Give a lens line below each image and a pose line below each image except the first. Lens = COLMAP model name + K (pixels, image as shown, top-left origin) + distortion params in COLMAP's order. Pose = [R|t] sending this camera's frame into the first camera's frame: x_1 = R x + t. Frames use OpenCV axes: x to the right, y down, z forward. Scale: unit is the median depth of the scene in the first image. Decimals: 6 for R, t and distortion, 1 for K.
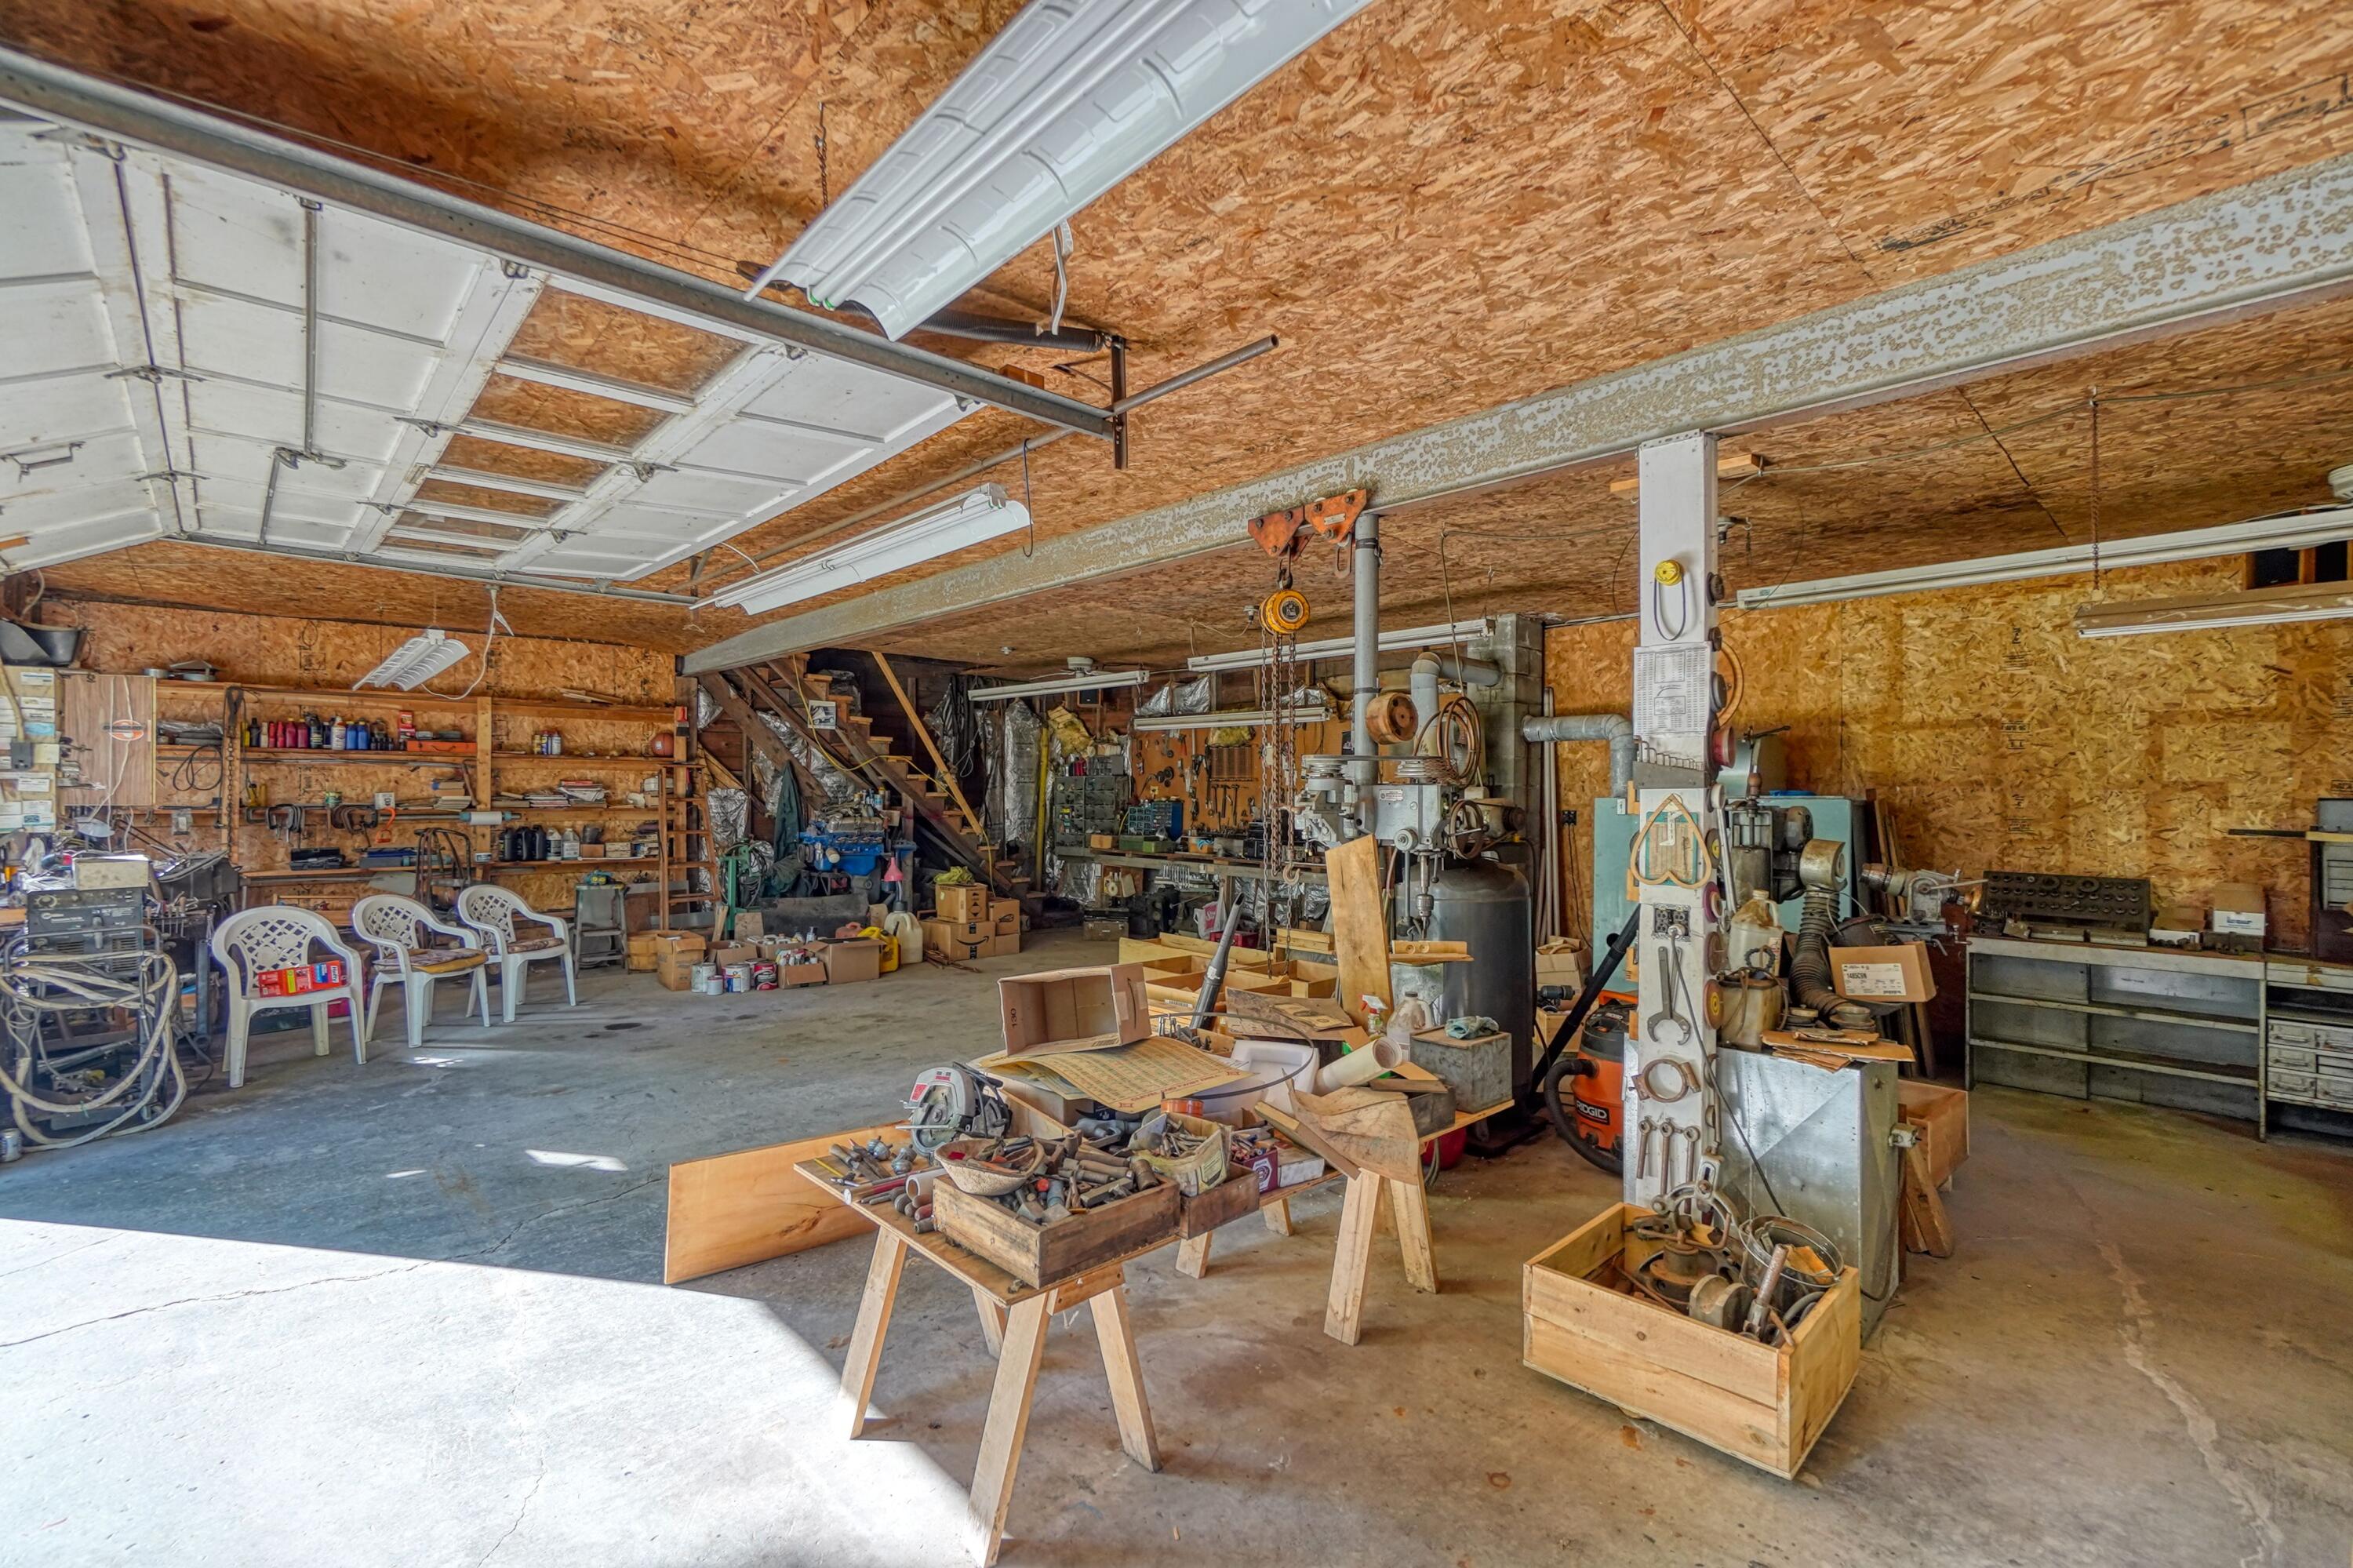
lens RADIAL K [[1025.5, 0, 1169.6], [0, 1025.5, 788.8], [0, 0, 1]] dist [0.001453, 0.000351]
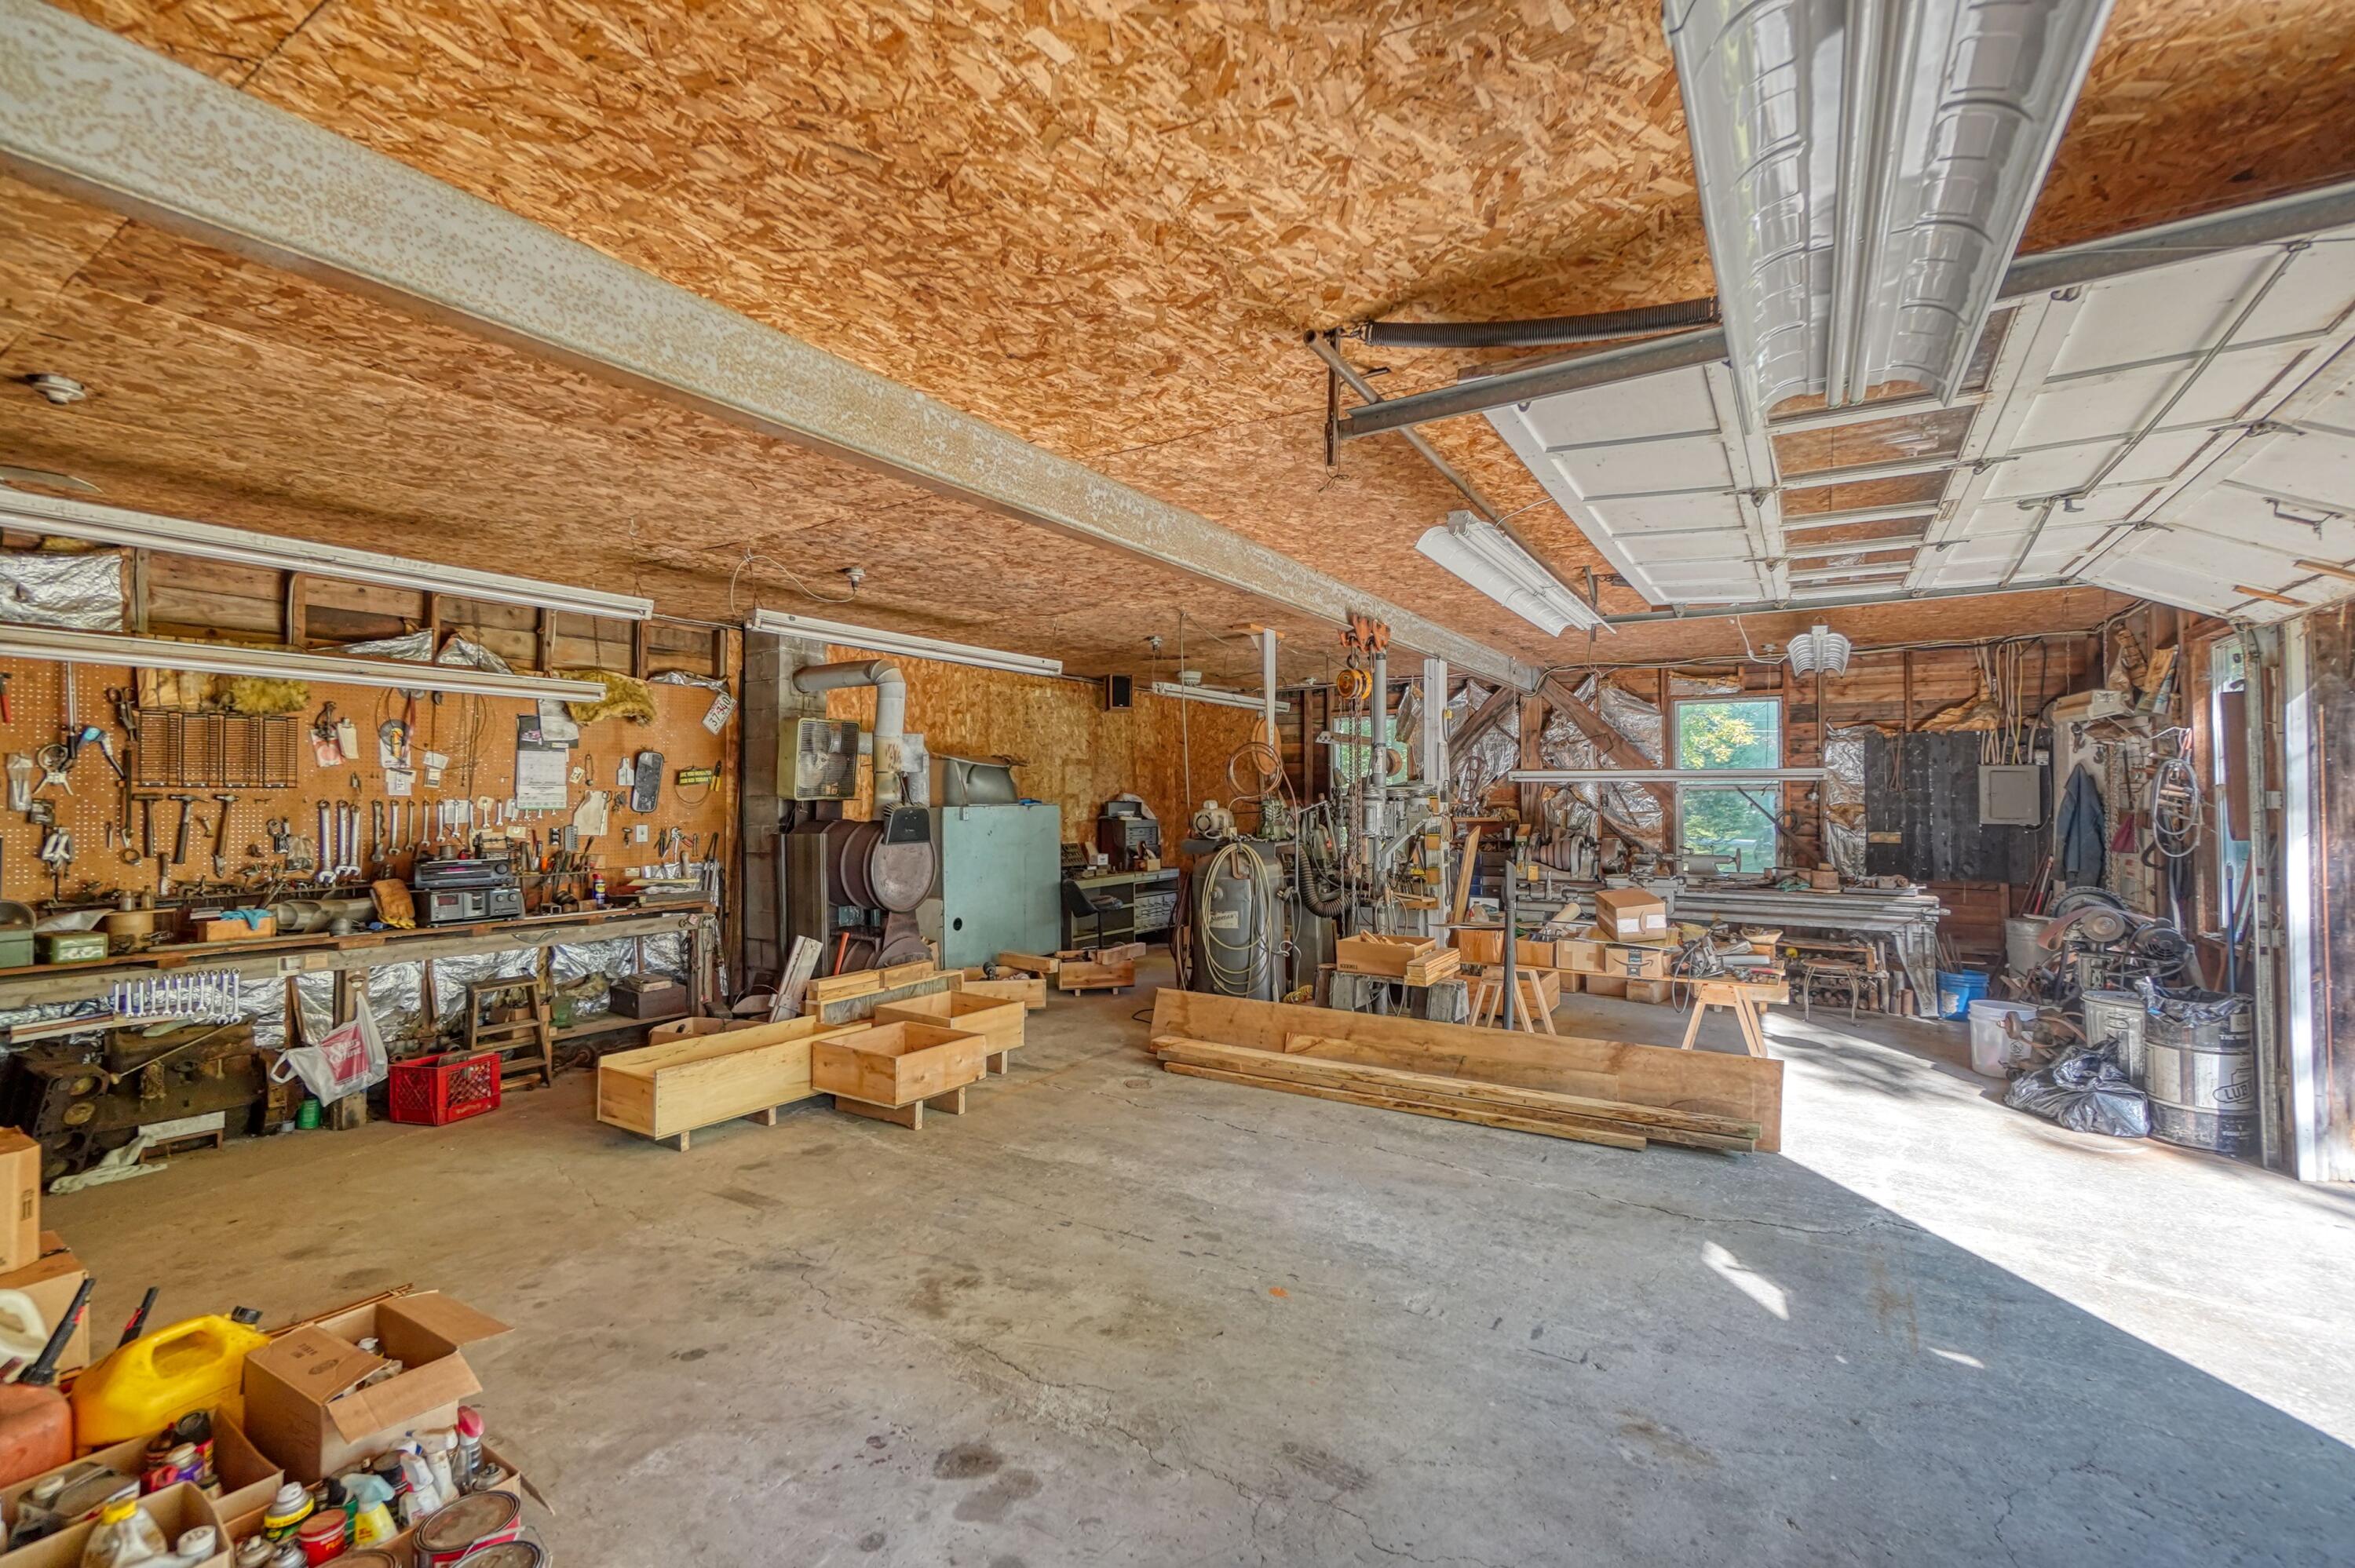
lens RADIAL K [[1026.2, 0, 1174.0], [0, 1026.2, 779.0], [0, 0, 1]] dist [0.001453, 0.000351]
pose [[-0.260577, 0.010714, 0.965394, -1.232703], [-0.002511, 0.999928, -0.011776, -0.015292], [-0.965450, -0.005493, -0.260531, 1.630065]]
